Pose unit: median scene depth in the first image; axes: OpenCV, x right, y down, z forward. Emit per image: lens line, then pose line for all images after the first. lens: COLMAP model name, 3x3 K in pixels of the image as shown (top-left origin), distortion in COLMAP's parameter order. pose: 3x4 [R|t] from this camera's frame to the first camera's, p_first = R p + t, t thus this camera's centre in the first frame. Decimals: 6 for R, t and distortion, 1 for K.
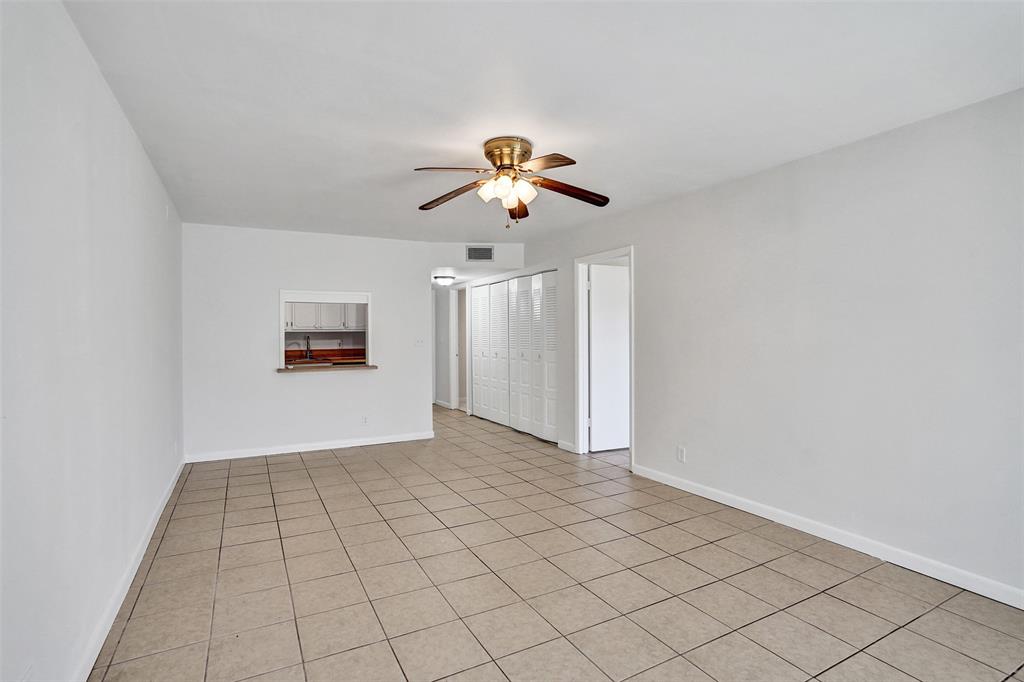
lens RADIAL K [[502.1, 0, 511.0], [0, 502.1, 338.9], [0, 0, 1]] dist [-0.028720, 0.006306]
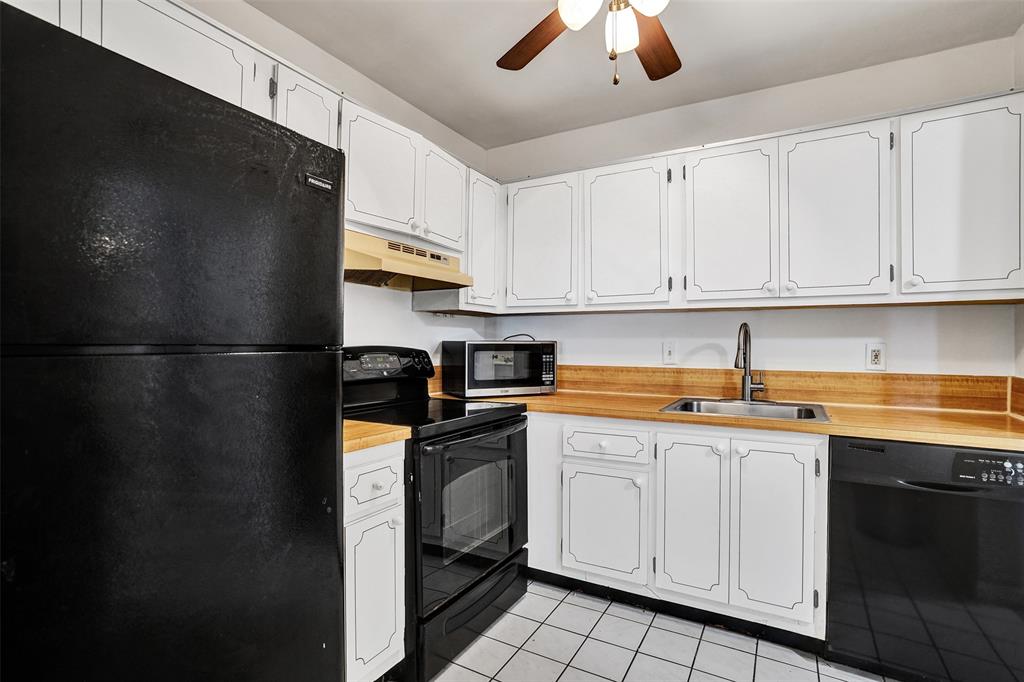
lens RADIAL K [[502.1, 0, 511.2], [0, 502.1, 340.3], [0, 0, 1]] dist [-0.028720, 0.006306]
pose [[0.520754, 0.001563, -0.853705, -0.224127], [-0.010832, 0.999930, -0.004776, 0.007081], [0.853638, 0.011734, 0.520735, 0.714799]]
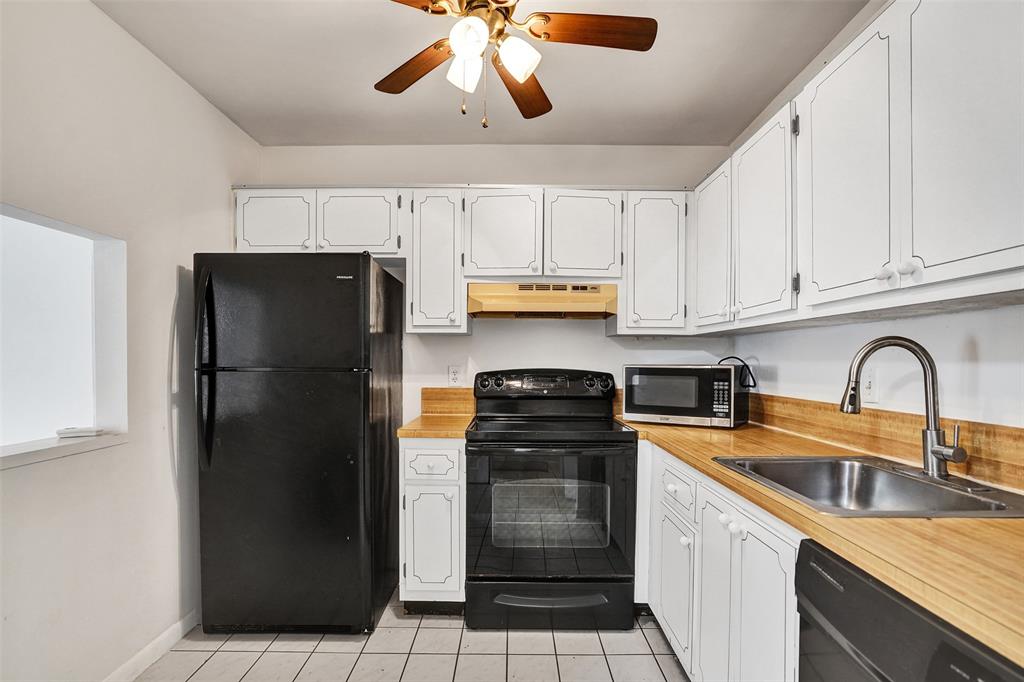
lens RADIAL K [[502.1, 0, 502.7], [0, 502.1, 365.8], [0, 0, 1]] dist [-0.028720, 0.006306]
pose [[-0.499597, 0.011387, -0.866183, -0.194031], [-0.005874, 0.999846, 0.016532, 0.002234], [0.866238, 0.013347, -0.499453, 0.943357]]
